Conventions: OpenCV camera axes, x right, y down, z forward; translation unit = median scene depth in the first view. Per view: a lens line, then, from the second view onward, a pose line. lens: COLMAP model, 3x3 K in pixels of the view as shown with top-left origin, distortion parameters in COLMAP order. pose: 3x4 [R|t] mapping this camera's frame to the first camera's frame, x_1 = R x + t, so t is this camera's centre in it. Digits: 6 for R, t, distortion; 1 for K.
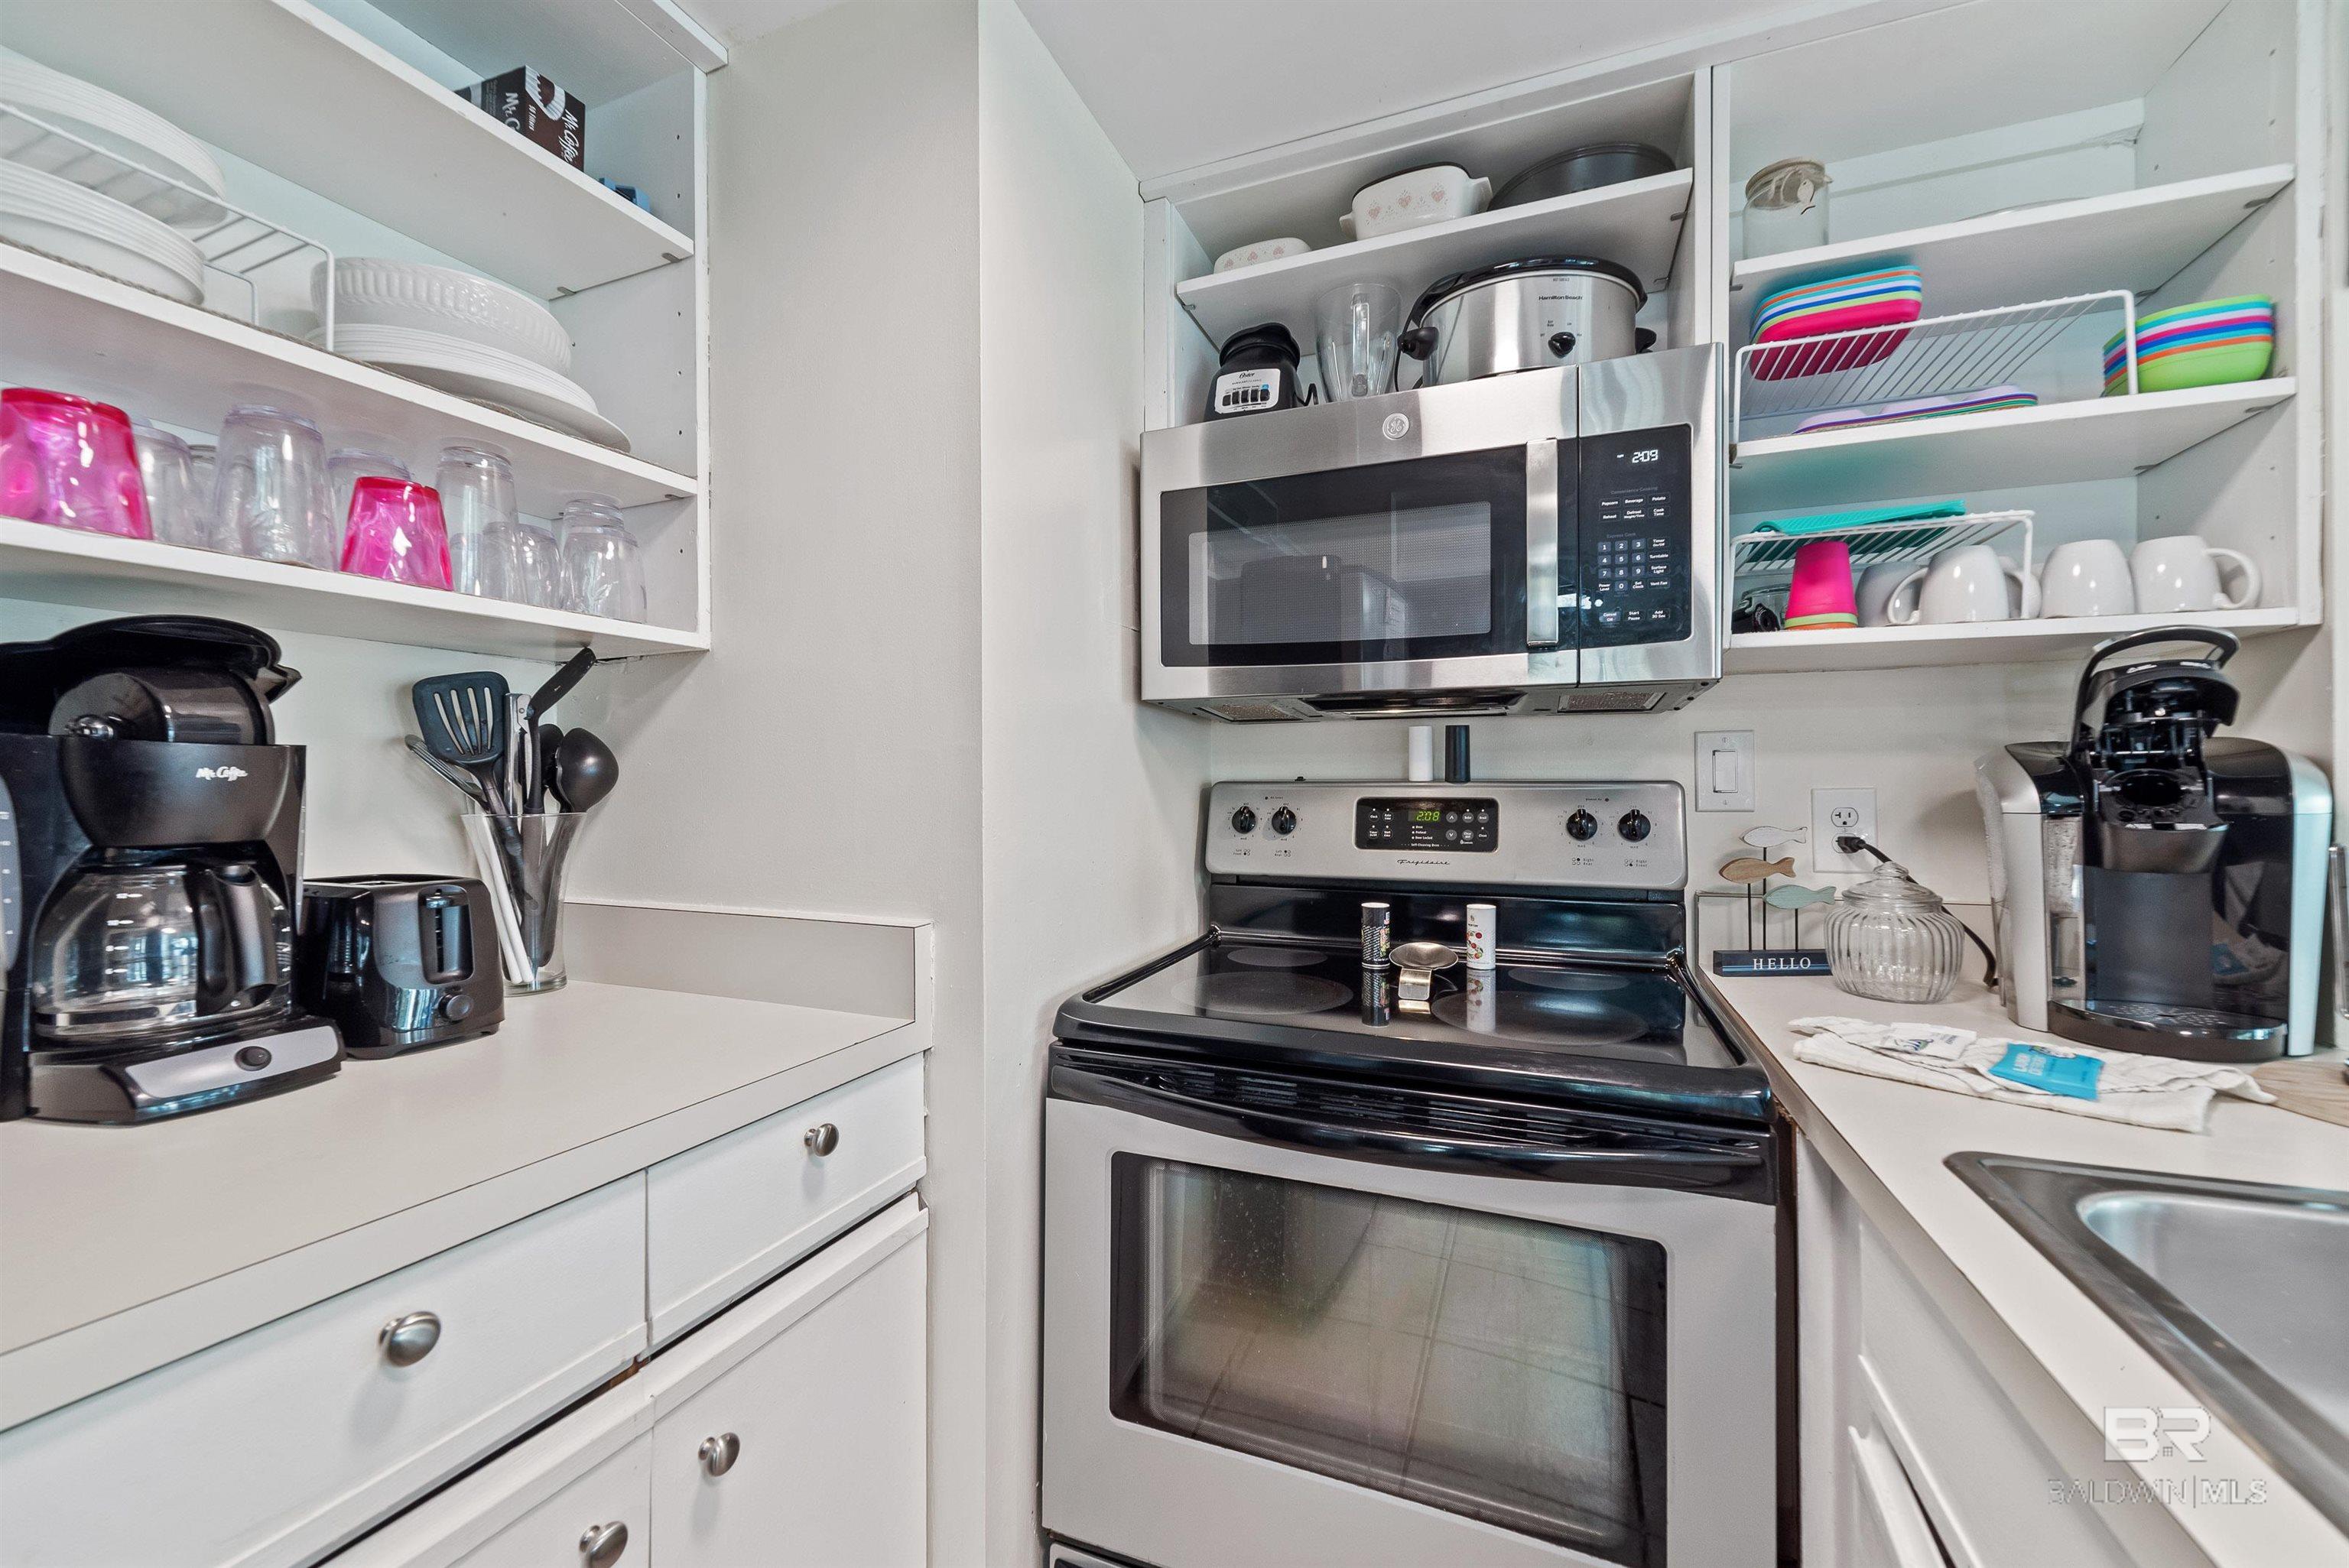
lens RADIAL K [[907.4, 0, 1182.7], [0, 907.4, 788.1], [0, 0, 1]] dist [-0.002046, -0.000108]
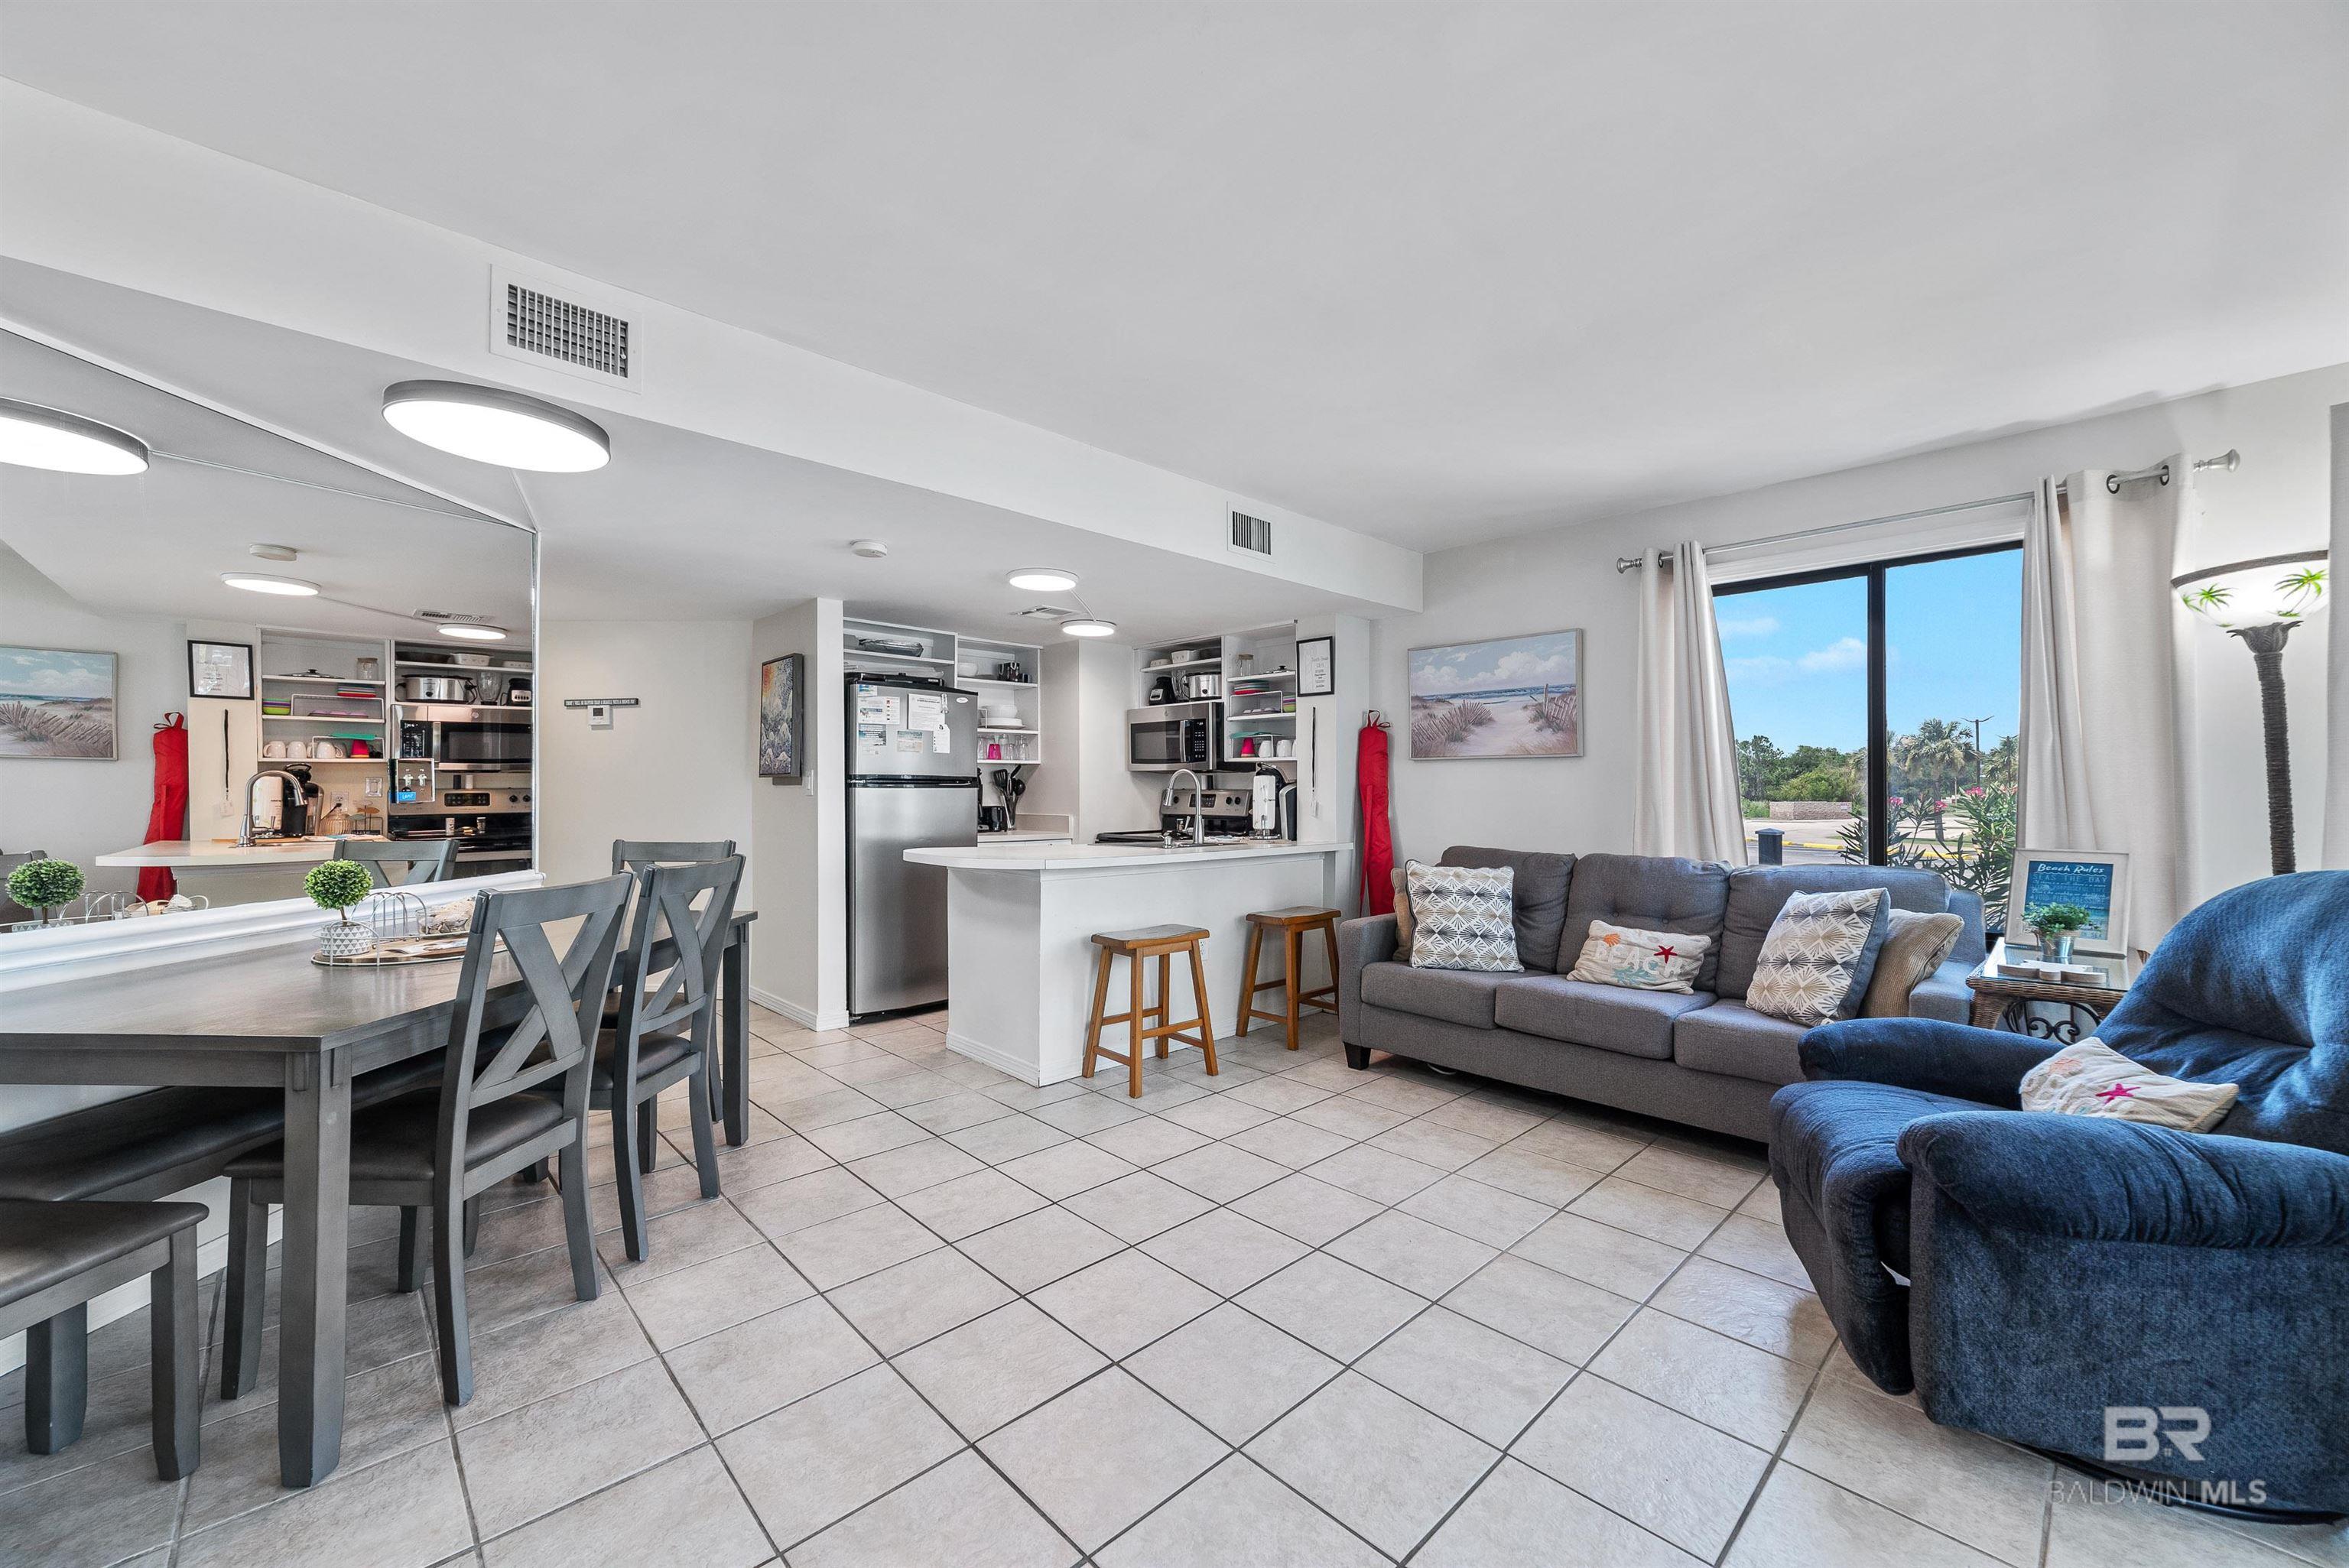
lens RADIAL K [[907.4, 0, 1182.7], [0, 907.4, 788.1], [0, 0, 1]] dist [-0.002046, -0.000108]
pose [[0.910332, 0.002433, -0.413871, 2.180415], [-0.003042, 0.999995, -0.000812, -0.013497], [0.413867, 0.001998, 0.910335, -3.118895]]
